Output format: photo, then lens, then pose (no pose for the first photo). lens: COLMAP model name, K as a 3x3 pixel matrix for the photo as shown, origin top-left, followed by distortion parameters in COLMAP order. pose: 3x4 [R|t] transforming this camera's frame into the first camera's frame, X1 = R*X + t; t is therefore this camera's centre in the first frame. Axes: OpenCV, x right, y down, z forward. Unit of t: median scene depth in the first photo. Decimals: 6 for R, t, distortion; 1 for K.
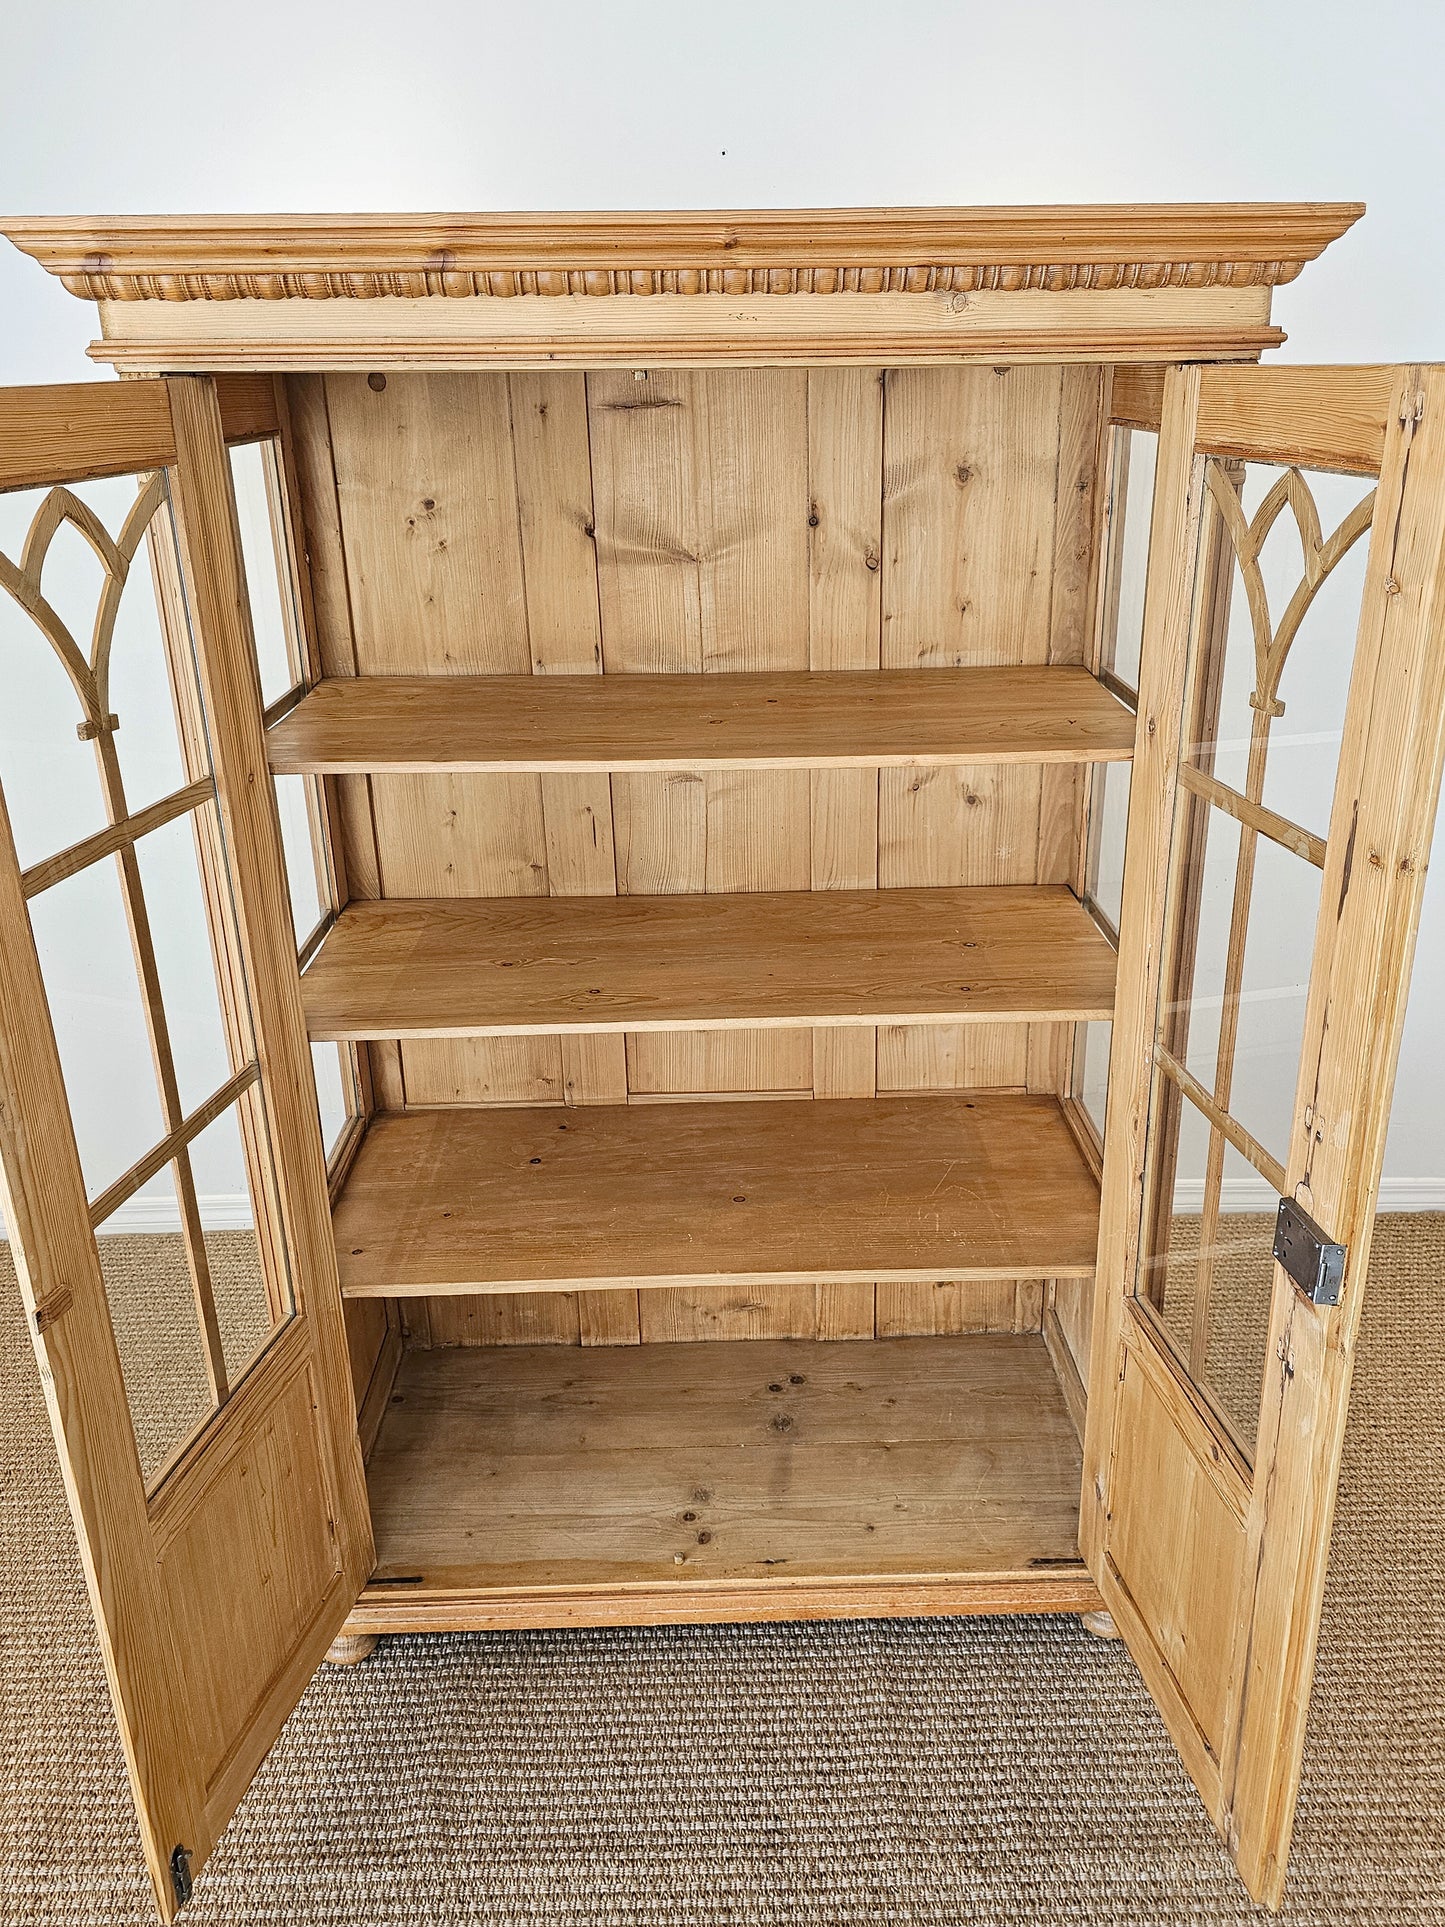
lens RADIAL K [[1506.9, 0, 751.7], [0, 1506.9, 986.4], [0, 0, 1]] dist [0.057516, -0.100699]
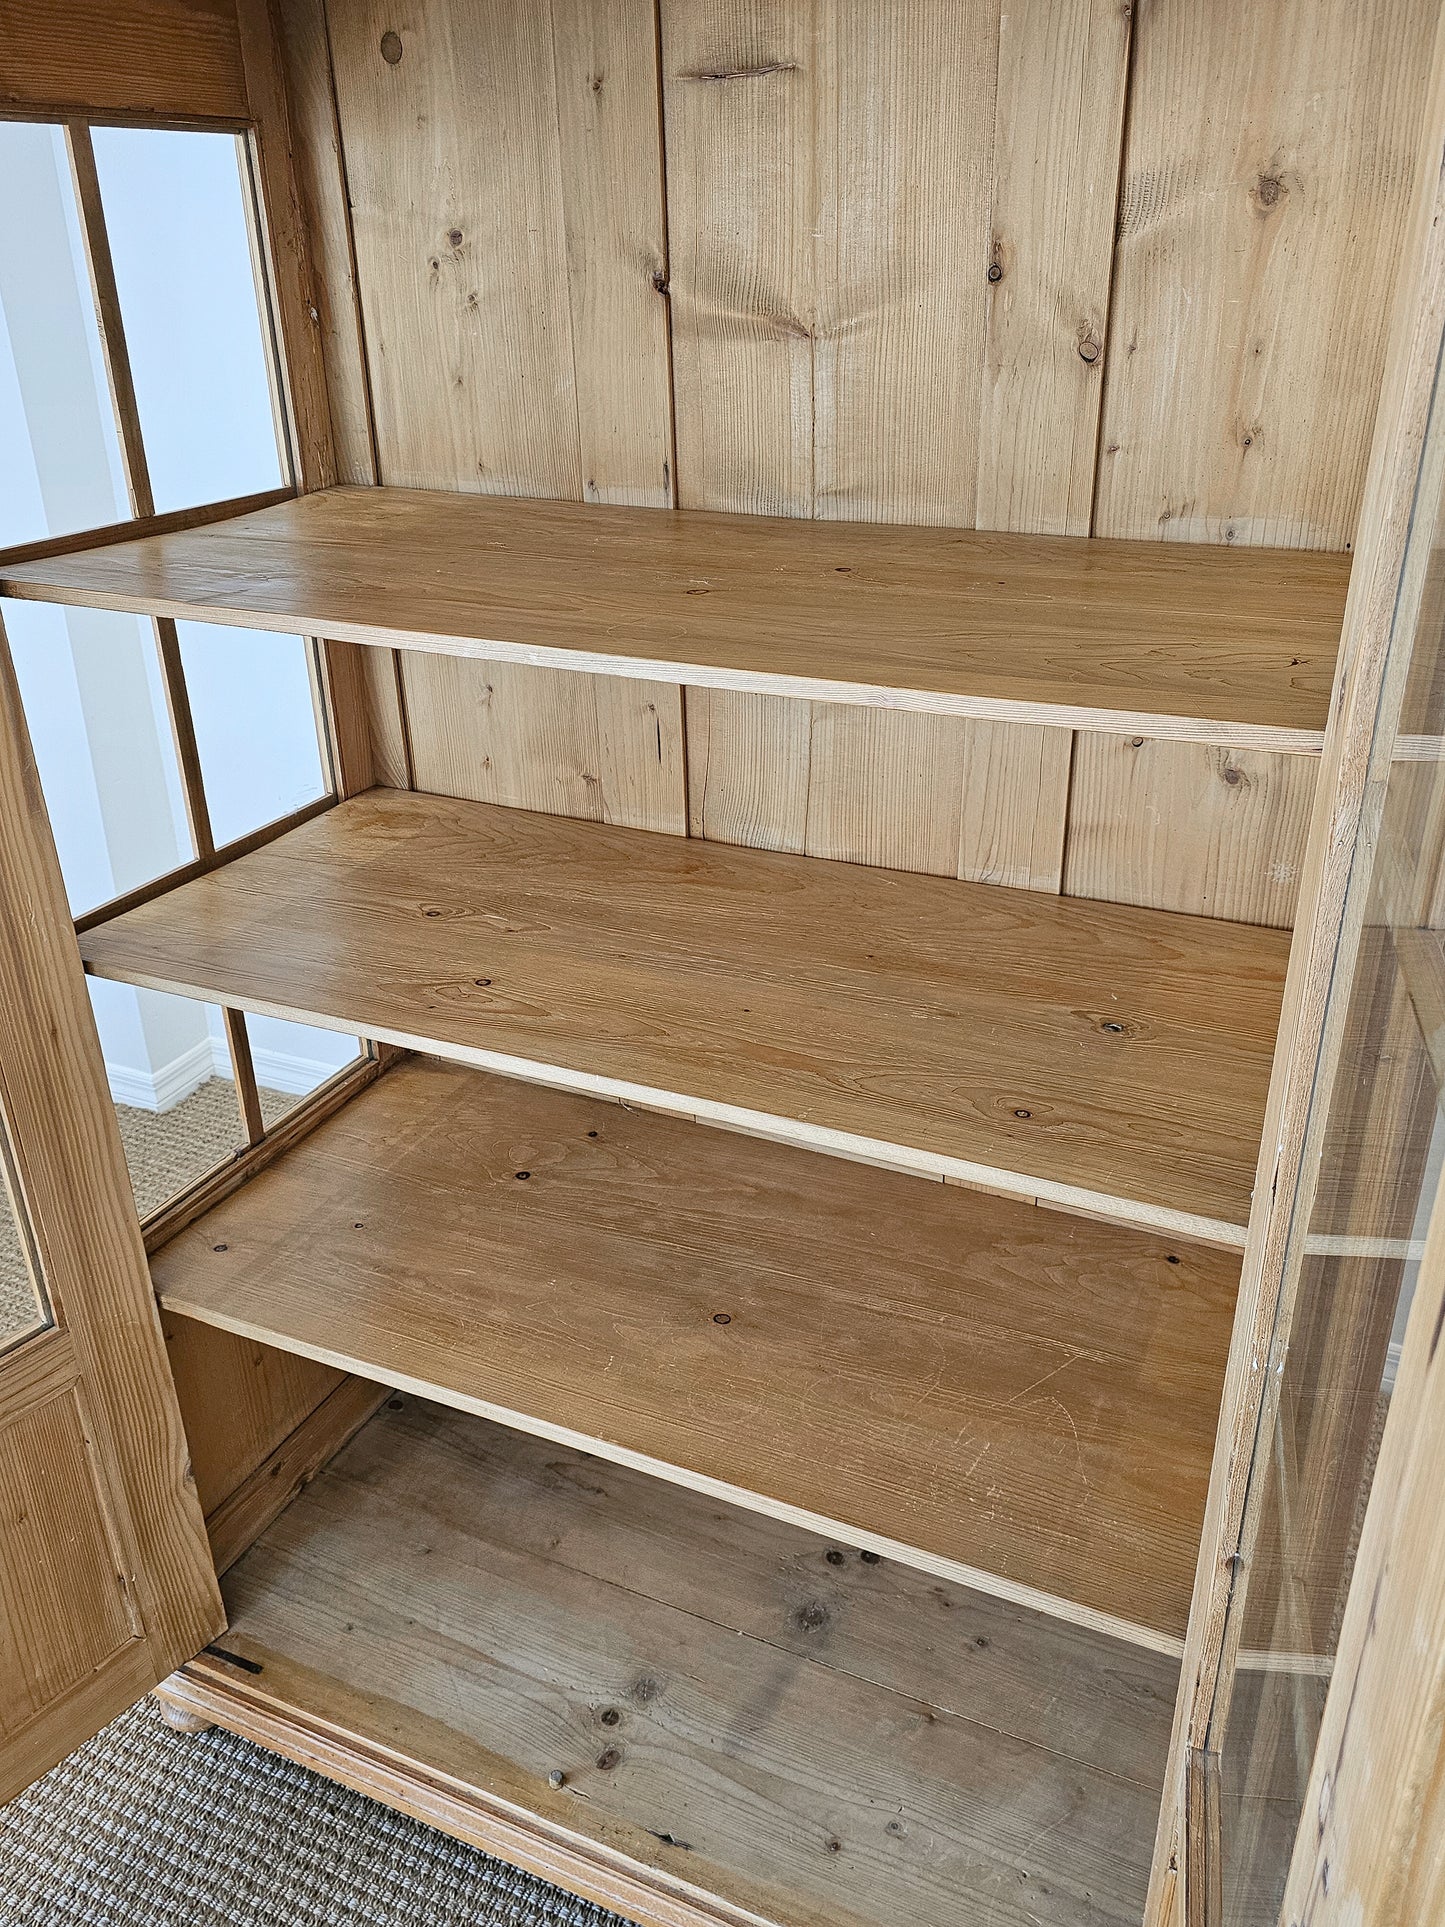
lens RADIAL K [[1513.5, 0, 722.5], [0, 1513.5, 963.5], [0, 0, 1]] dist [0.040660, -0.052083]
pose [[0.894325, 0.199127, -0.400665, 0.236769], [-0.171768, 0.979686, 0.103491, -0.085135], [0.413134, -0.023733, 0.910361, 0.403374]]
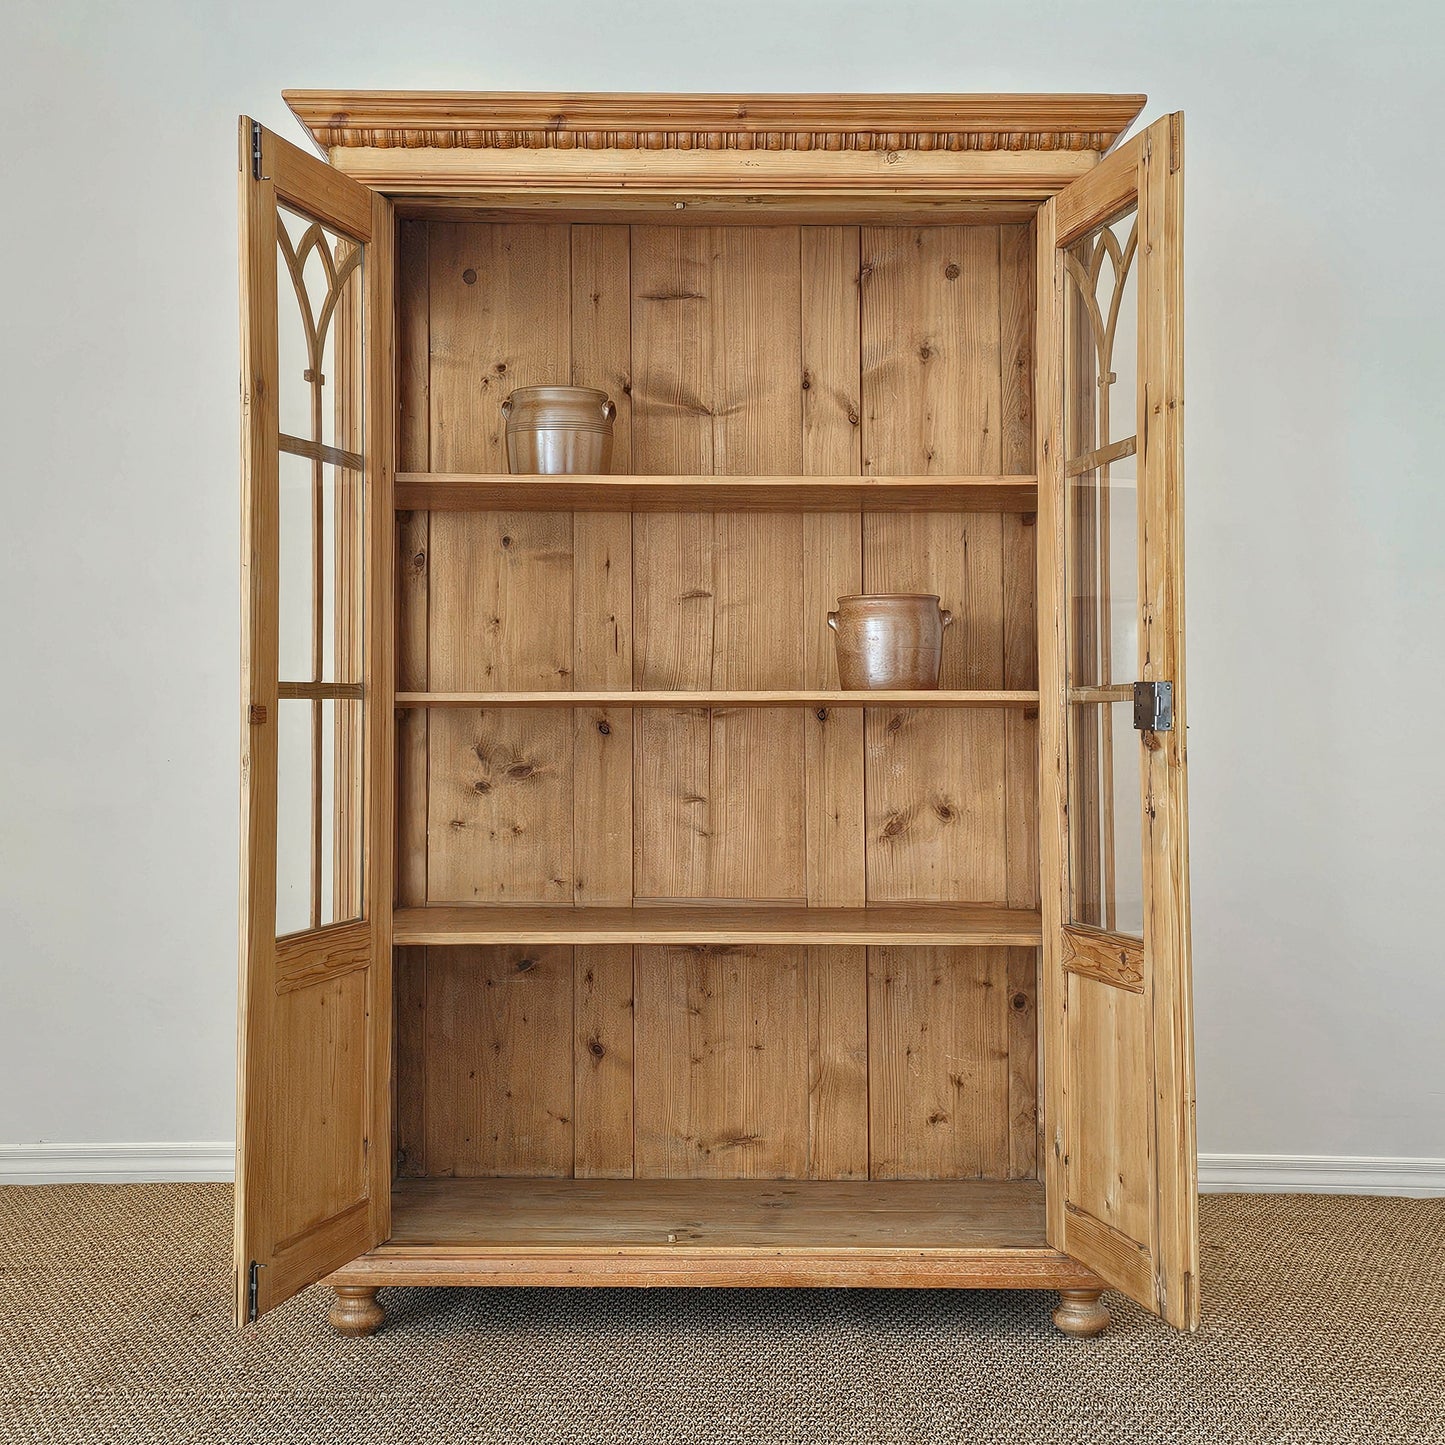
lens RADIAL K [[2278.1, 0, 722.5], [0, 2278.1, 722.5], [0, 0, 1]] dist [0.007799, -0.005282]
pose [[0.999594, 0.014750, -0.024374, 0.021751], [-0.022940, 0.924029, -0.381635, 0.664472], [0.016893, 0.382039, 0.923992, -0.627610]]
